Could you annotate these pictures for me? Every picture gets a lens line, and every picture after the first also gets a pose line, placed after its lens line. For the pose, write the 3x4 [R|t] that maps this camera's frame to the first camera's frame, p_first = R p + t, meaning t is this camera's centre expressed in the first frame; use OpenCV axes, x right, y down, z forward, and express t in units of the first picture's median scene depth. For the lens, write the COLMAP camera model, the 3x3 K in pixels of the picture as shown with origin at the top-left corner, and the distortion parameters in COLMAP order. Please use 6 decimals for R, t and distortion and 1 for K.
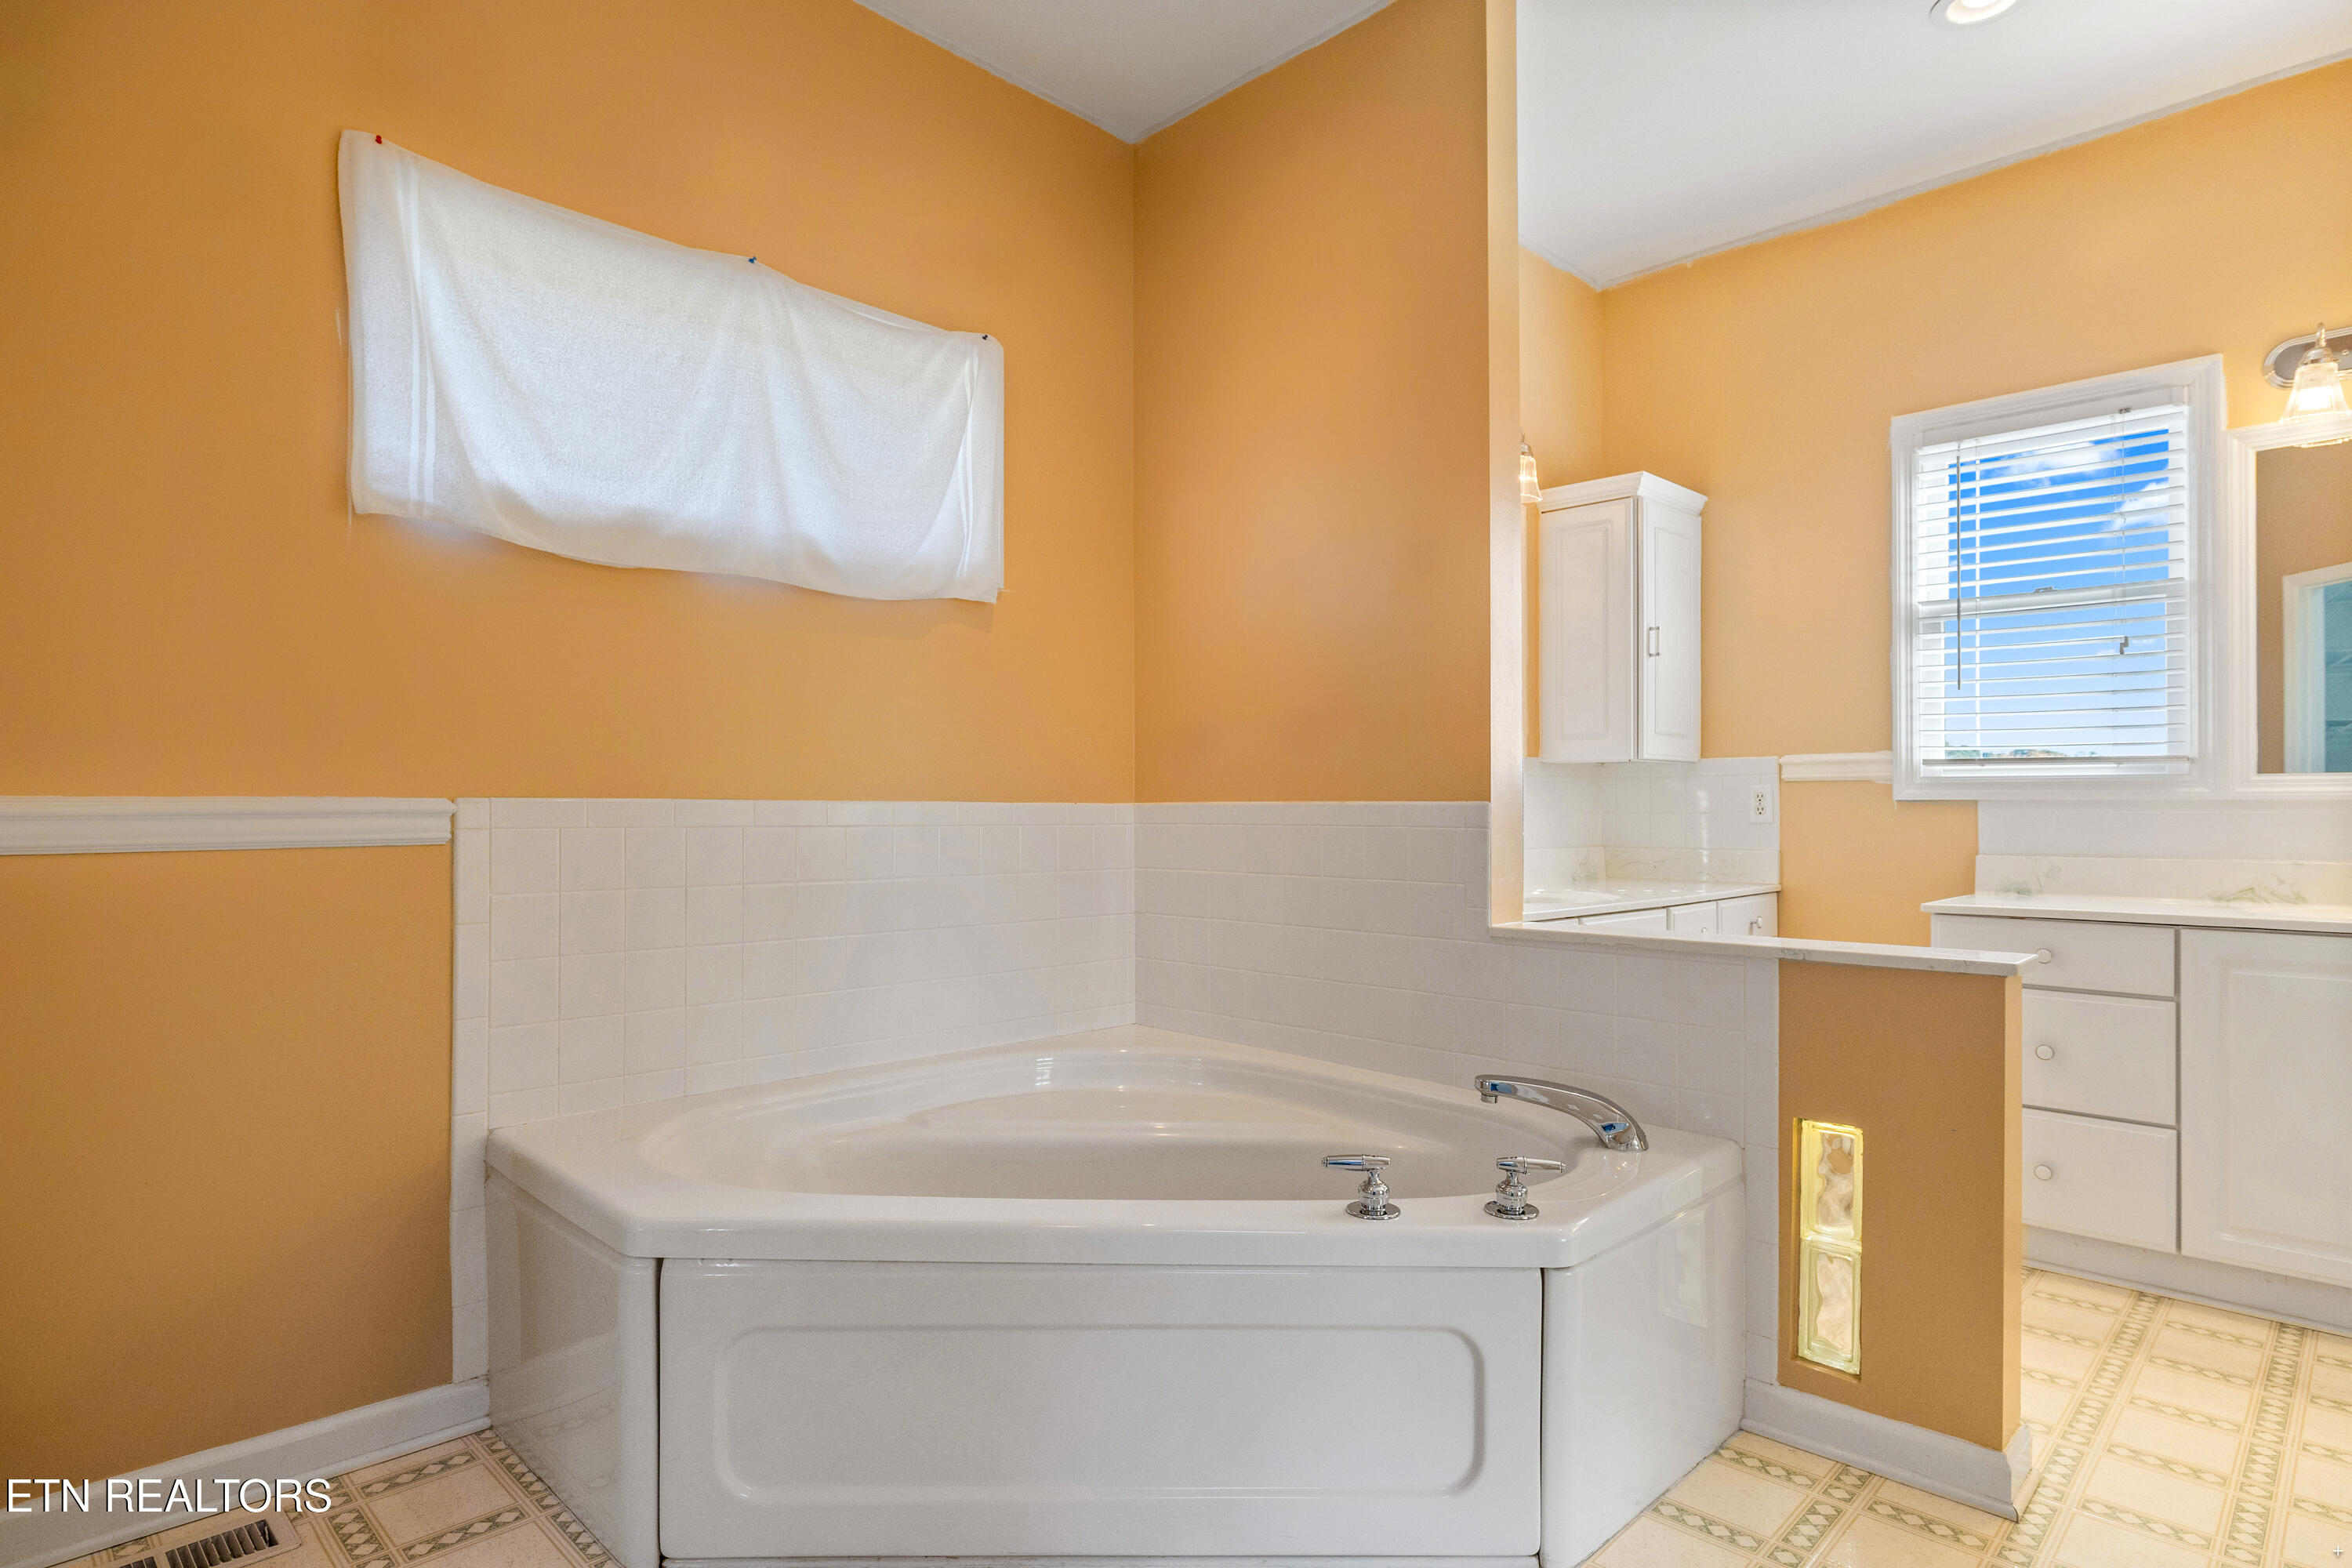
lens RADIAL K [[1281.5, 0, 1180.4], [0, 1281.5, 794.5], [0, 0, 1]] dist [0.003616, 0.001987]
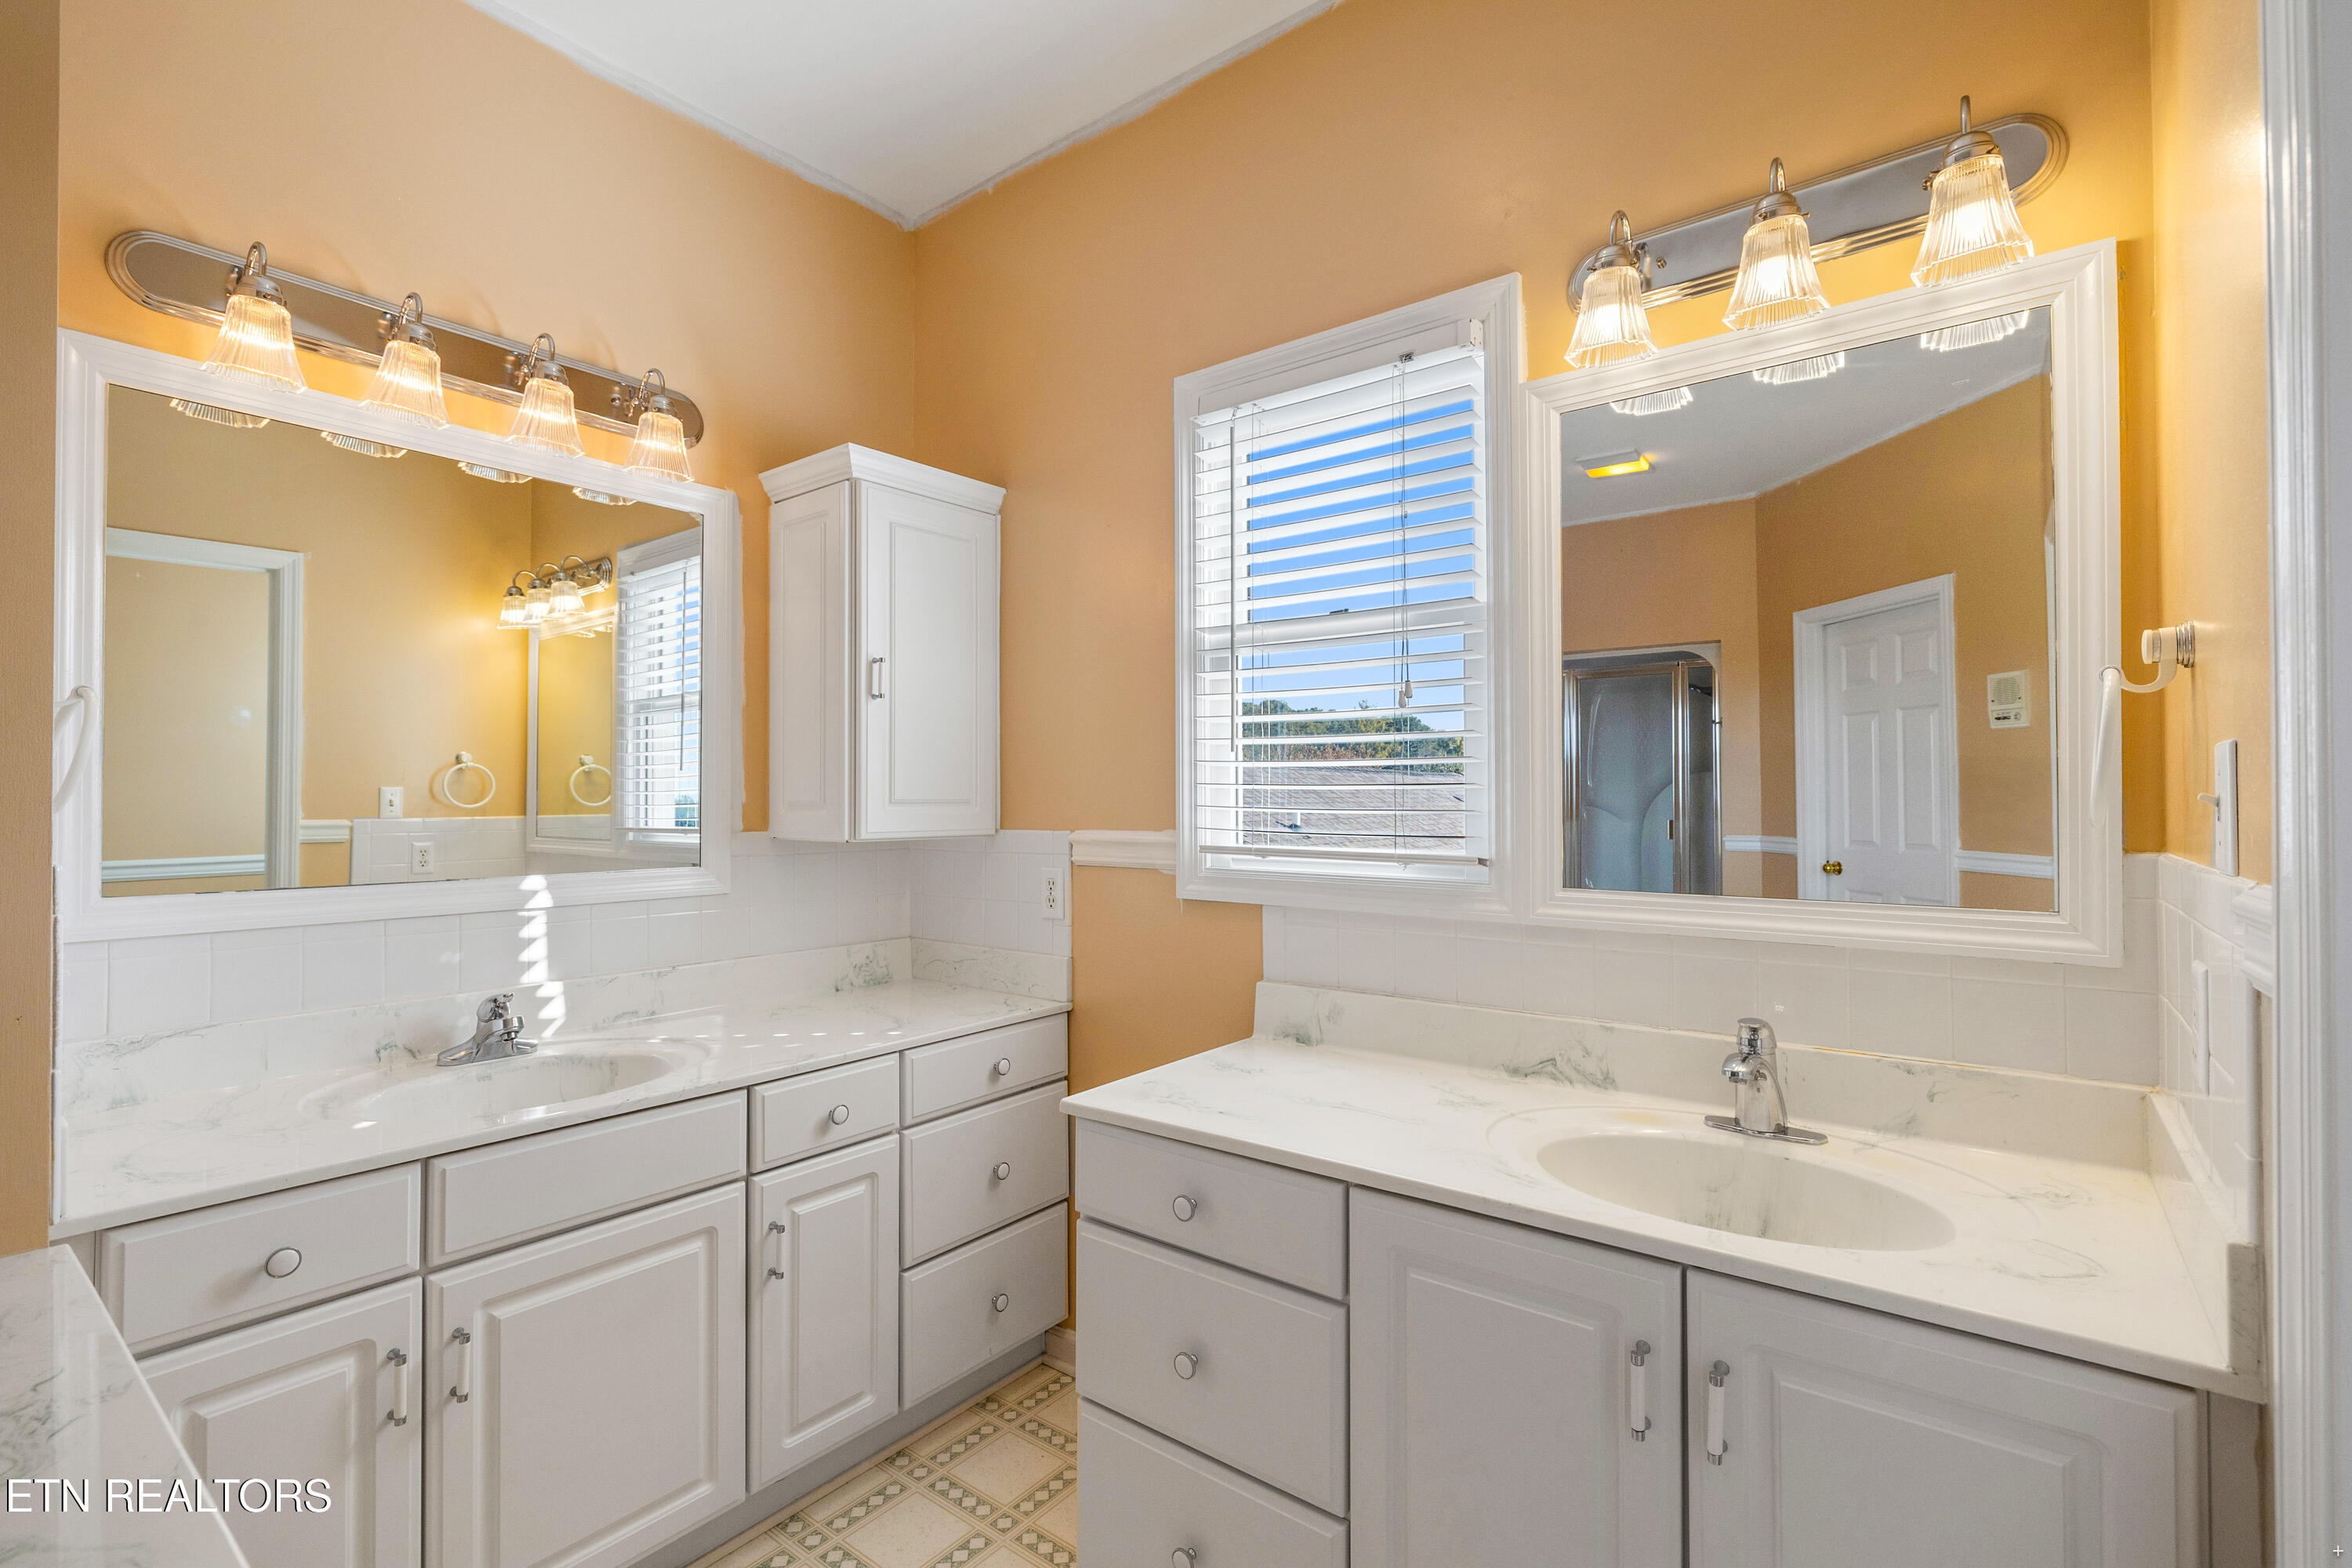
lens RADIAL K [[1062.5, 0, 1170.5], [0, 1062.5, 778.6], [0, 0, 1]] dist [-0.003078, -0.000003]
pose [[0.993484, -0.001343, 0.113964, 0.486441], [0.002351, 0.999959, -0.008711, -0.059082], [-0.113947, 0.008922, 0.993447, 0.400245]]
